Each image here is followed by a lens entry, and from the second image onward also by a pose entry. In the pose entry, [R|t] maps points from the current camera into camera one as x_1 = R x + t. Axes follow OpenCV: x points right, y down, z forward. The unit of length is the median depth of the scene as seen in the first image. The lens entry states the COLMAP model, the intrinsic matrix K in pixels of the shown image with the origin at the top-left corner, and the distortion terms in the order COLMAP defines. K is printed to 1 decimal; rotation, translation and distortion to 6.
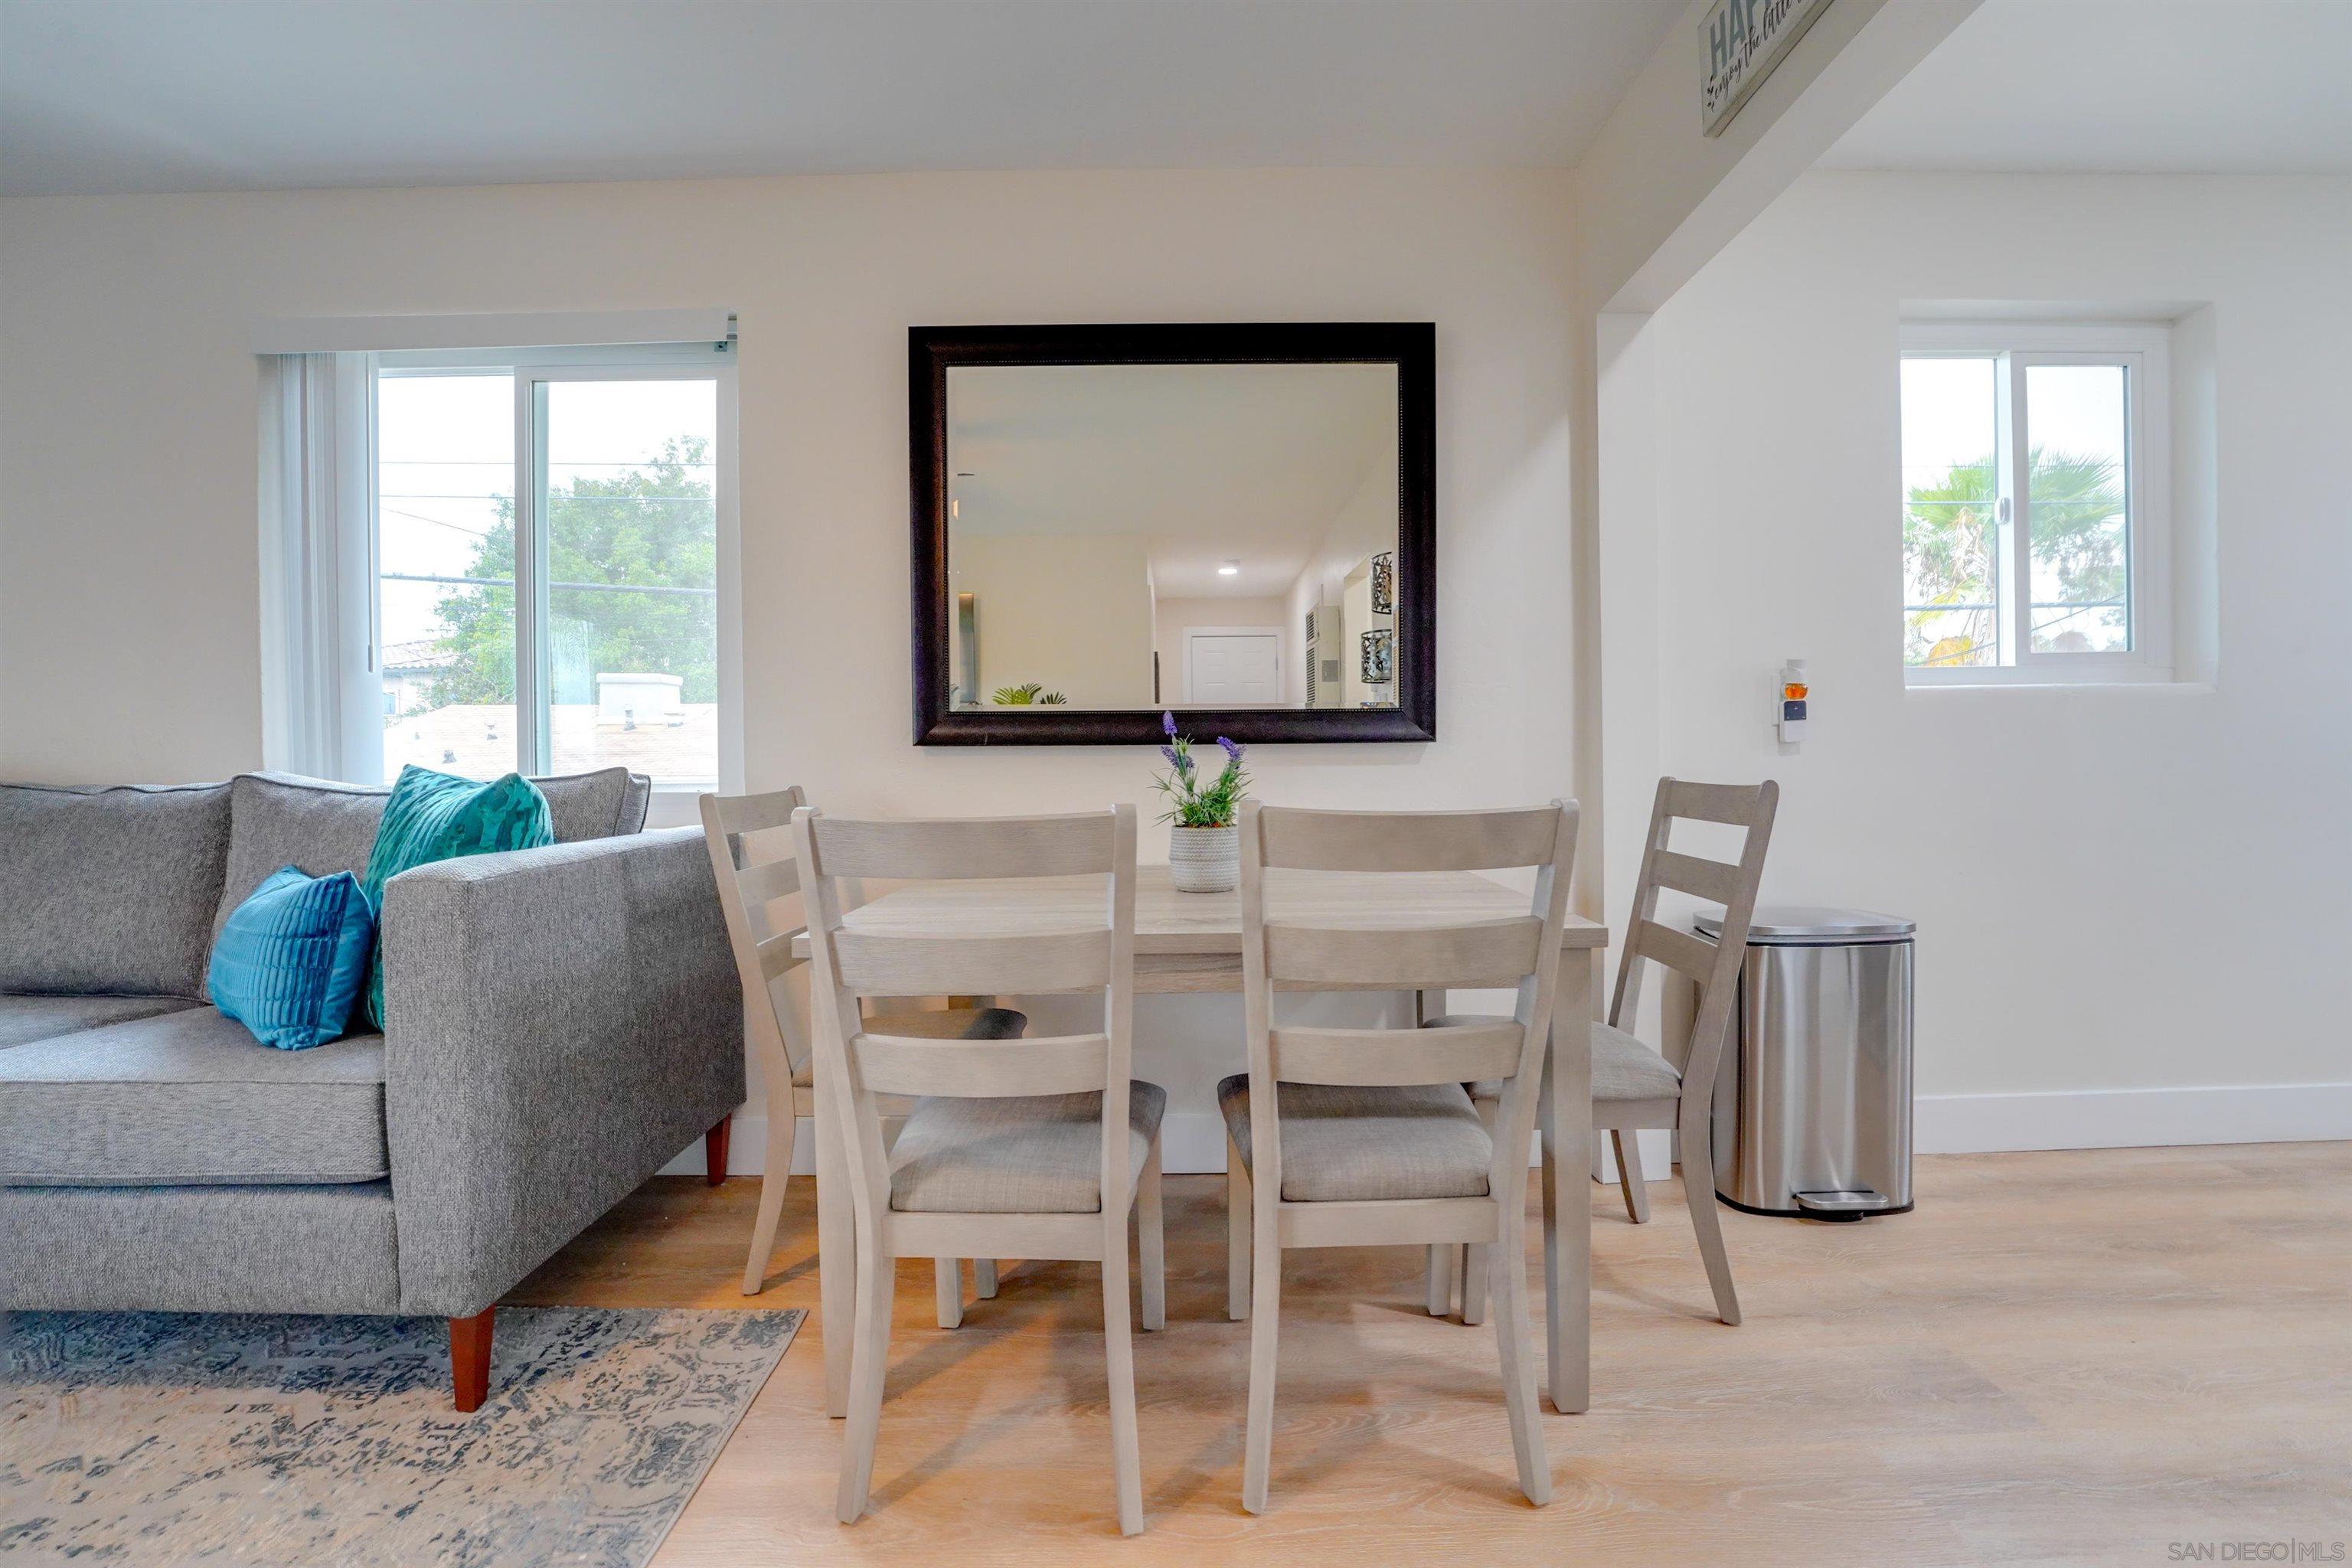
lens RADIAL K [[960.8, 0, 1178.1], [0, 960.8, 788.6], [0, 0, 1]] dist [-0.031588, 0.004263]
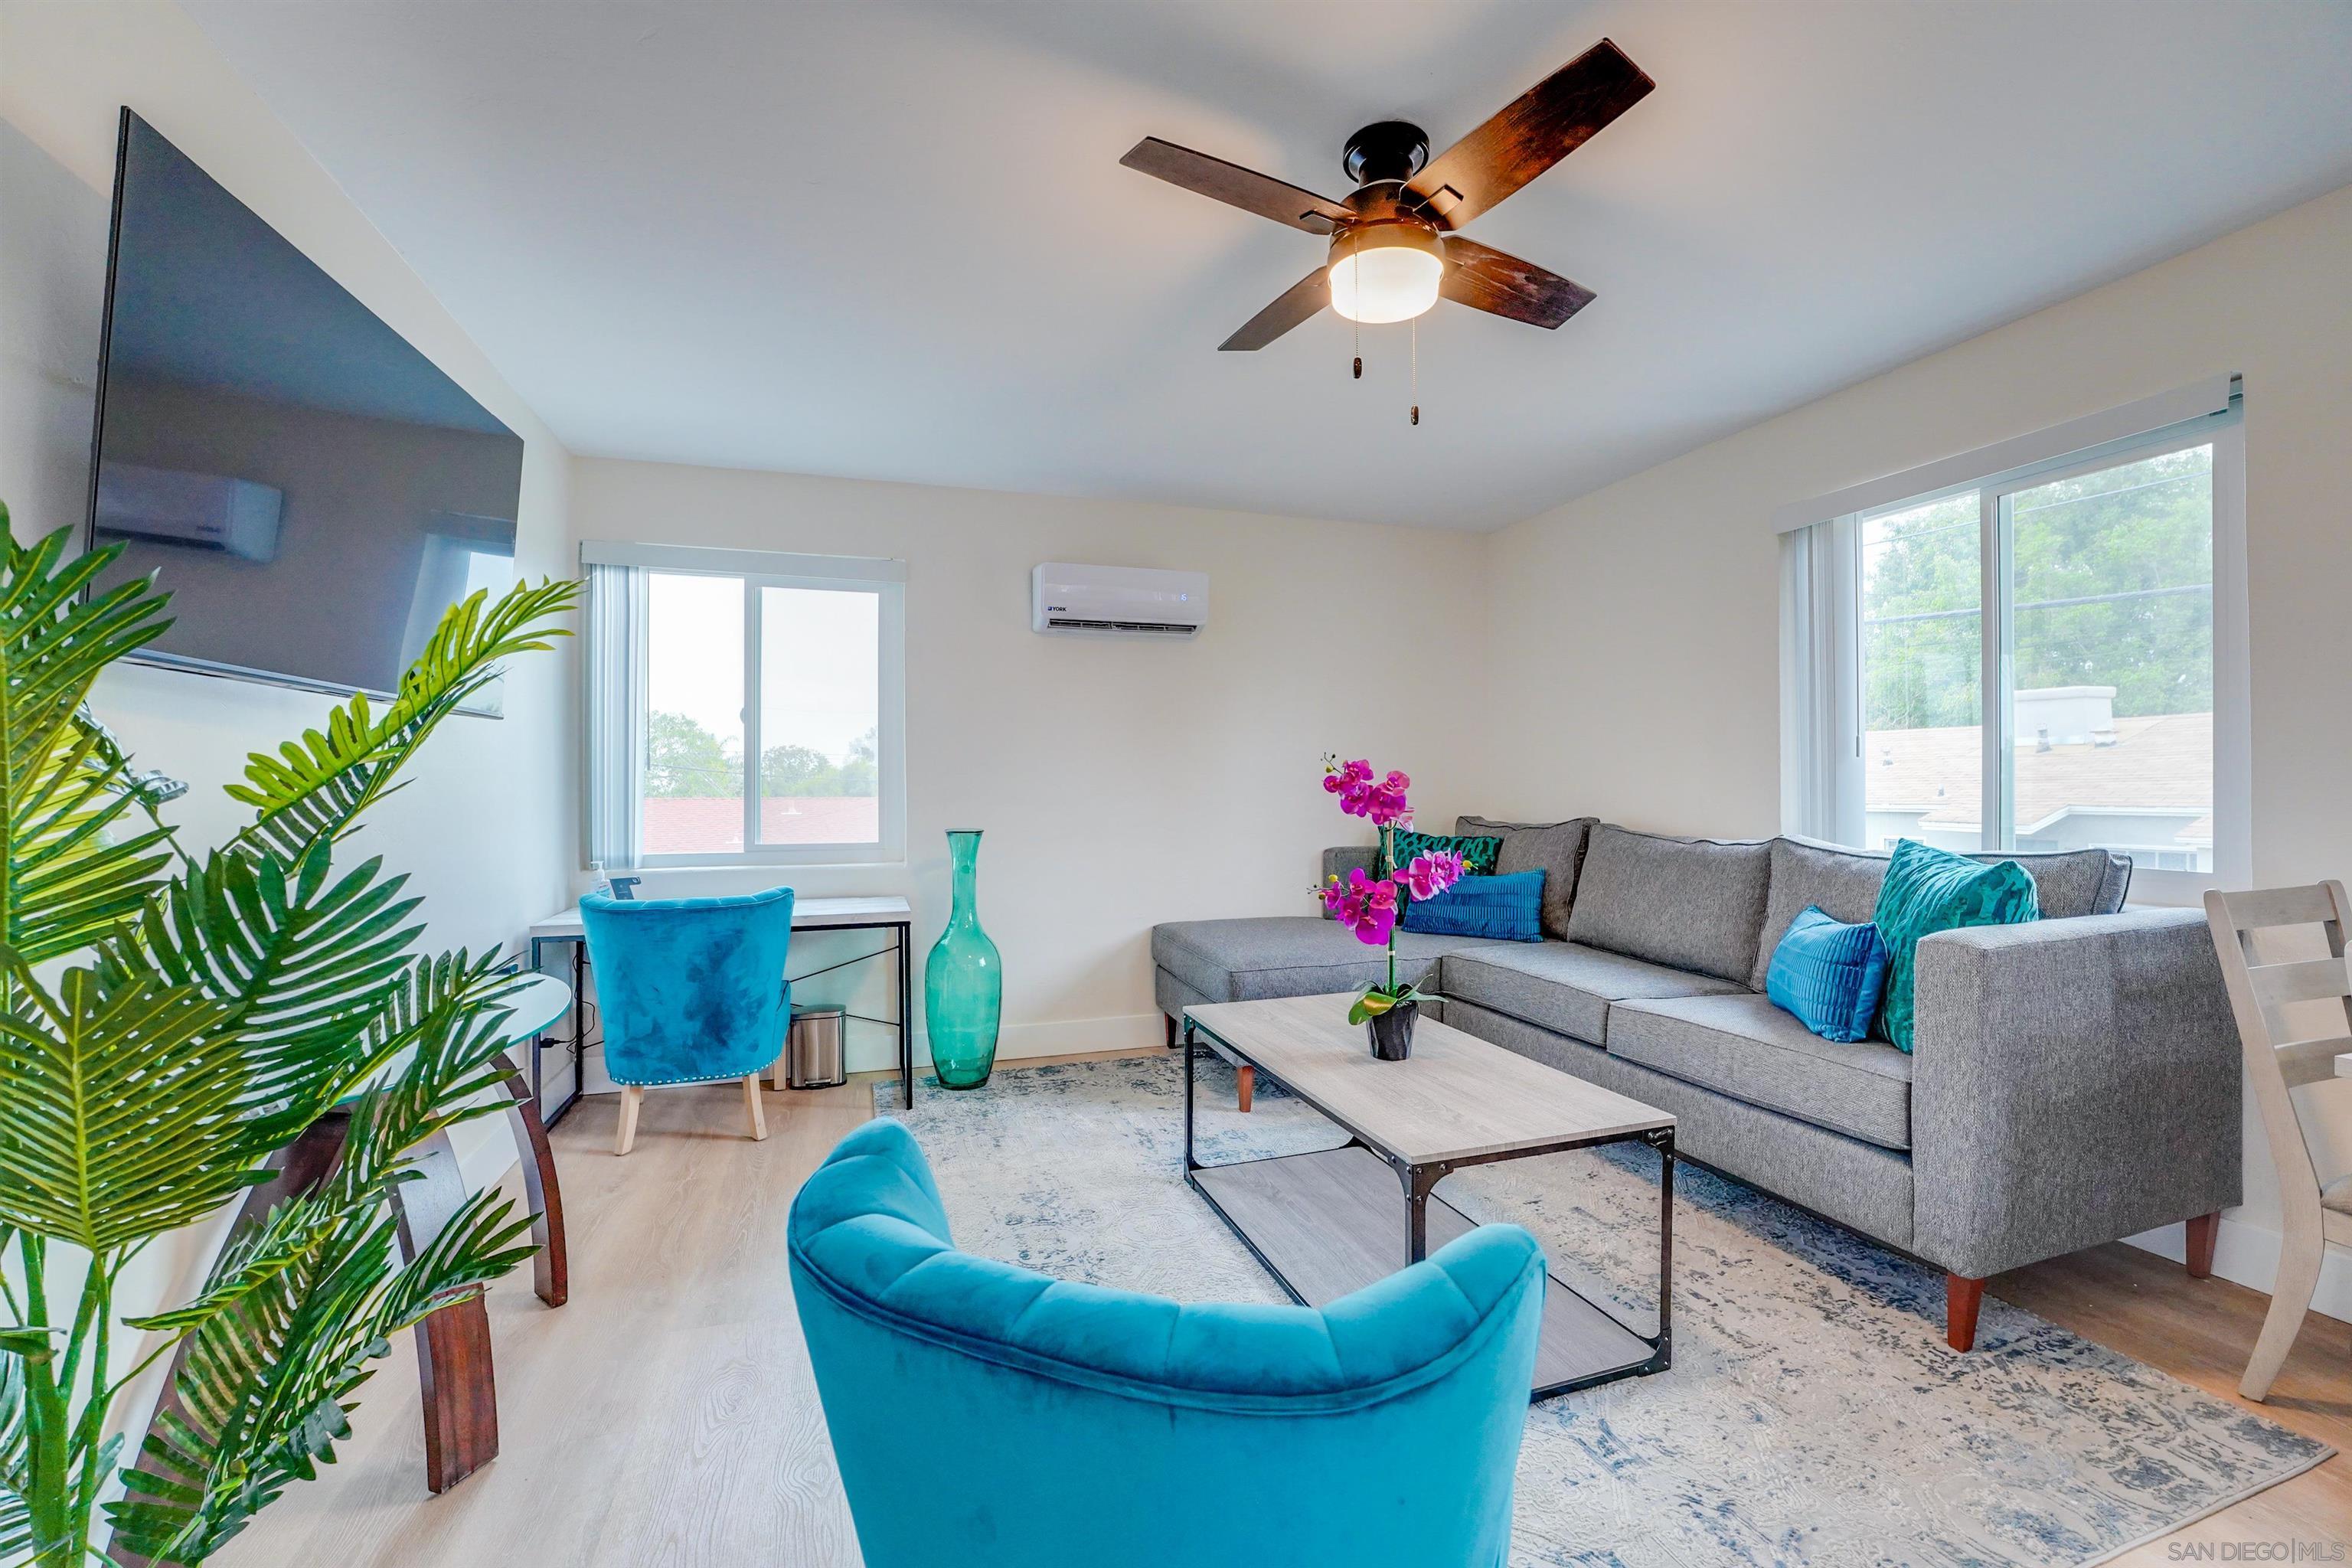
lens RADIAL K [[960.8, 0, 1173.9], [0, 960.8, 786.8], [0, 0, 1]] dist [-0.031588, 0.004263]
pose [[0.303792, 0.005064, -0.952725, 0.114789], [-0.022619, 0.999742, -0.001899, -0.074154], [0.952470, 0.022127, 0.303829, -0.357524]]
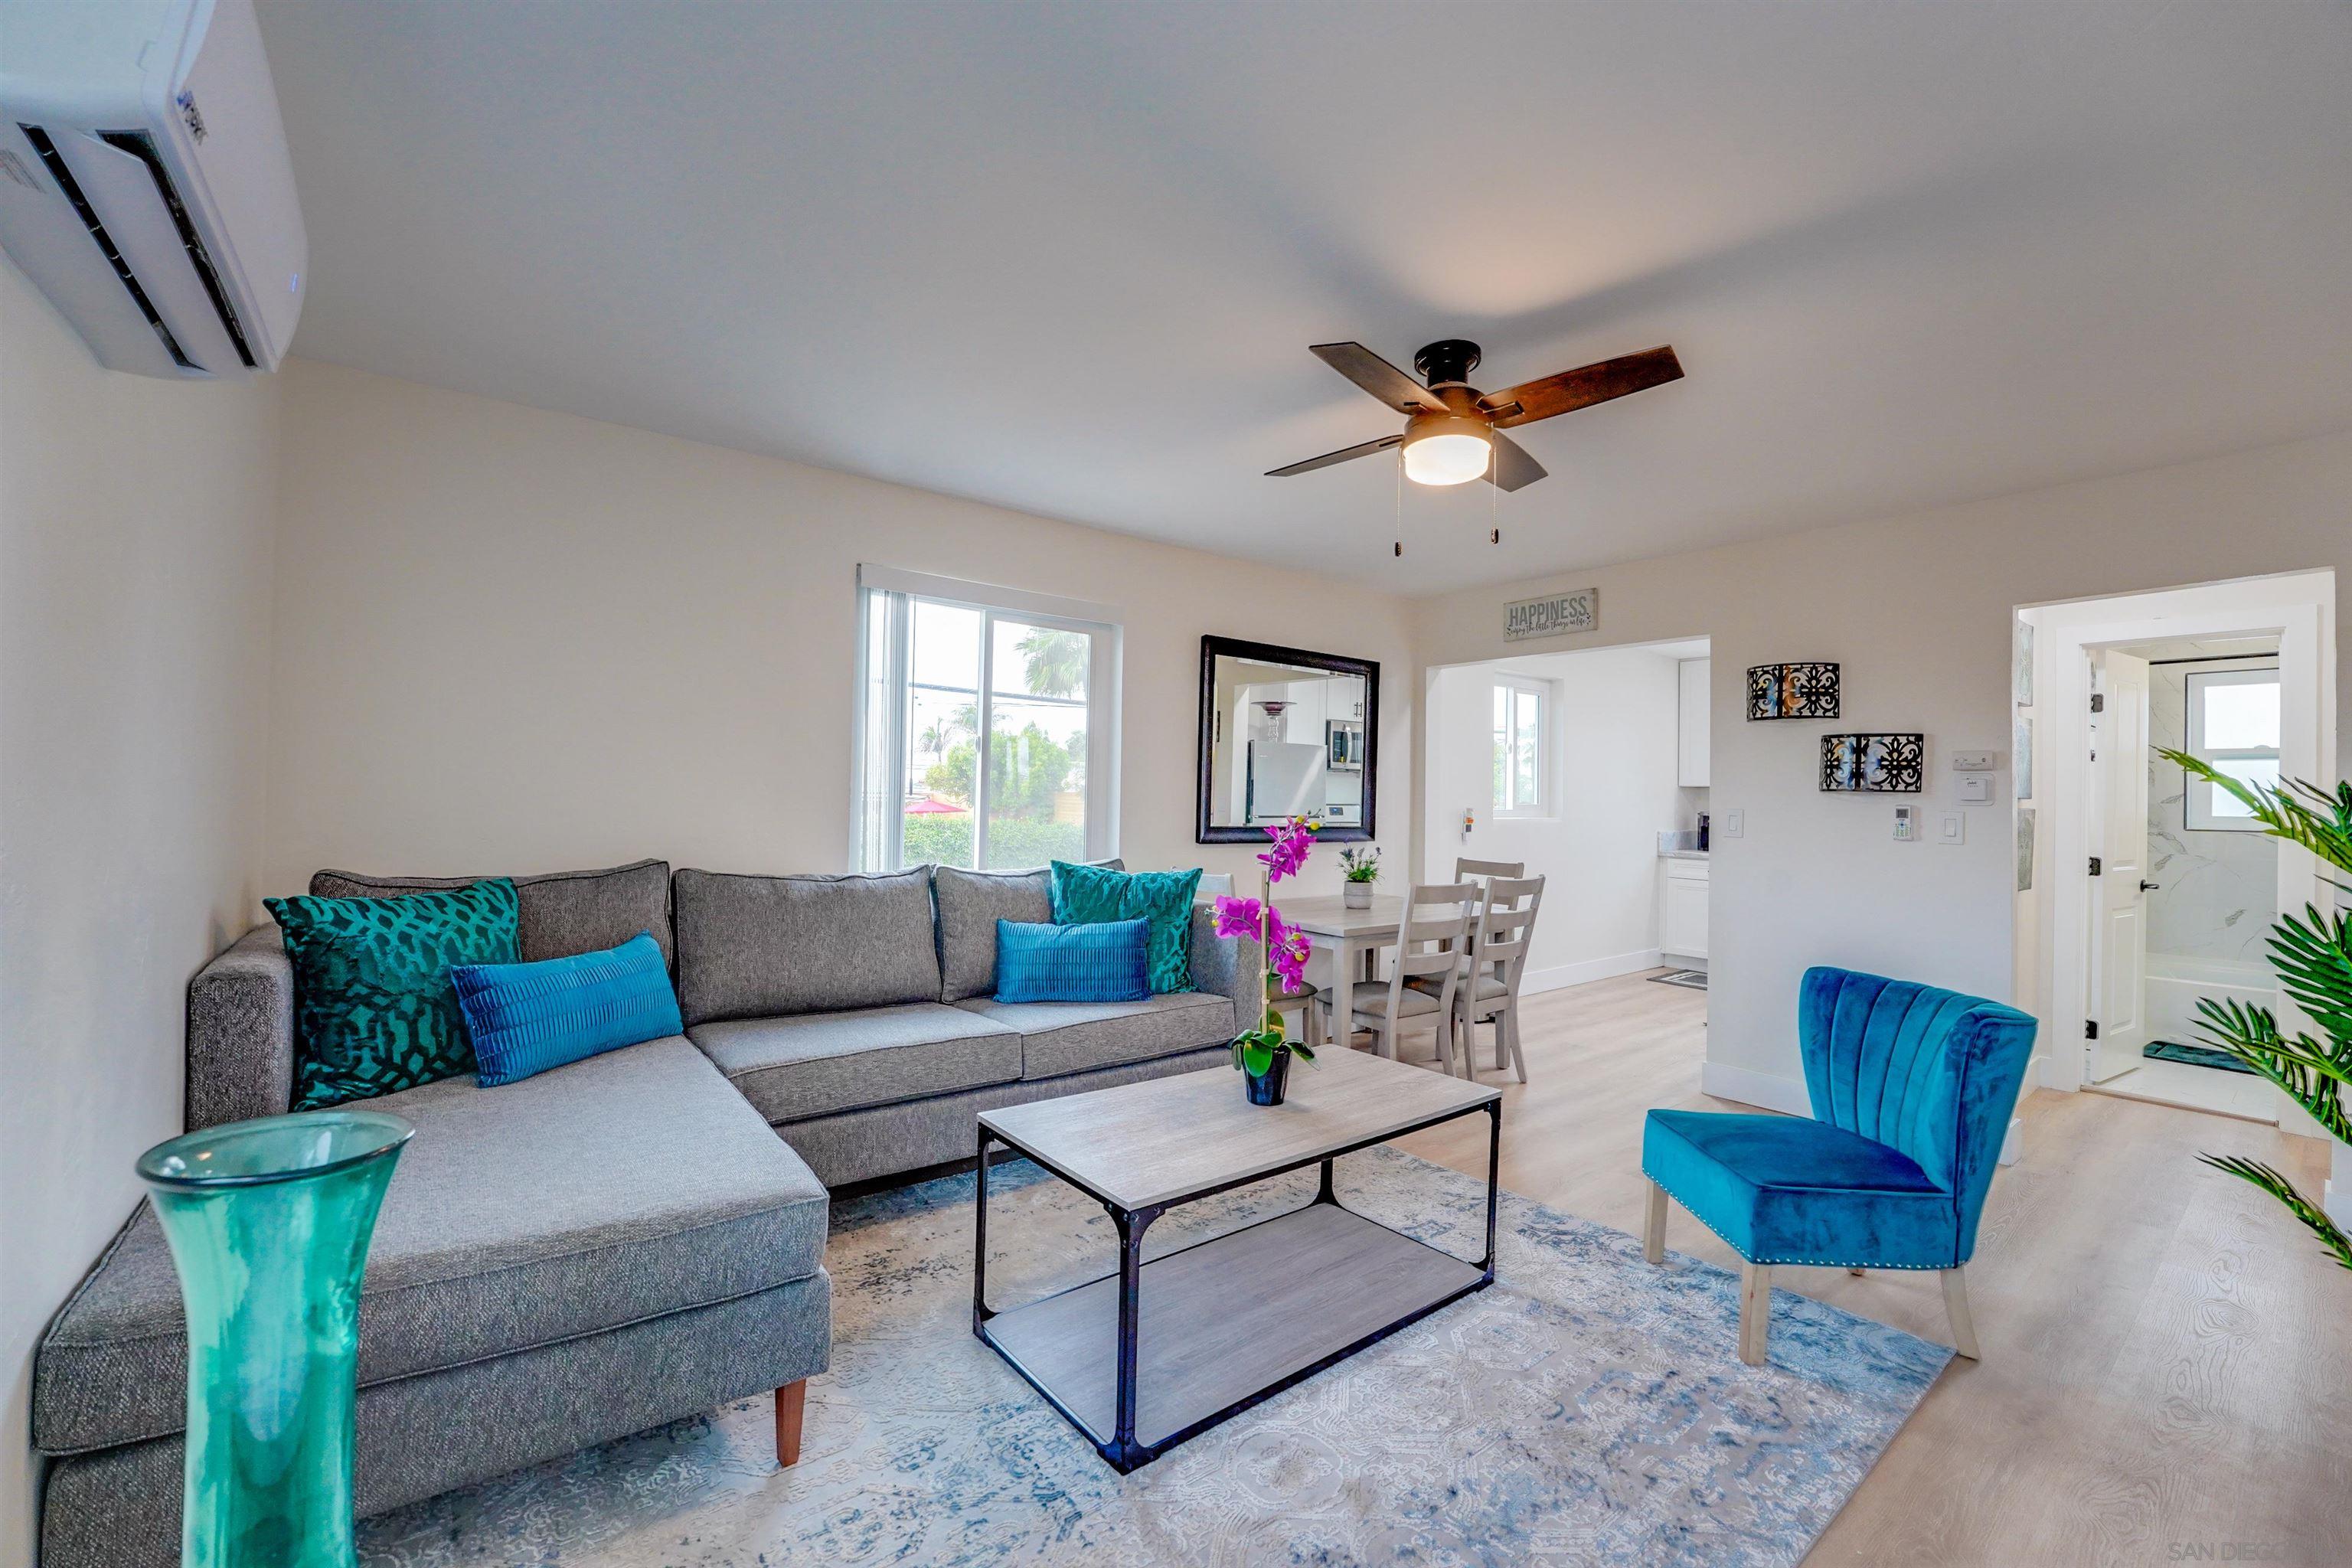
lens RADIAL K [[960.8, 0, 1172.5], [0, 960.8, 788.5], [0, 0, 1]] dist [-0.031588, 0.004263]
pose [[0.790999, 0.032803, 0.610937, -1.860145], [-0.012271, 0.999211, -0.037763, -0.100437], [-0.611694, 0.022373, 0.790778, -0.645726]]
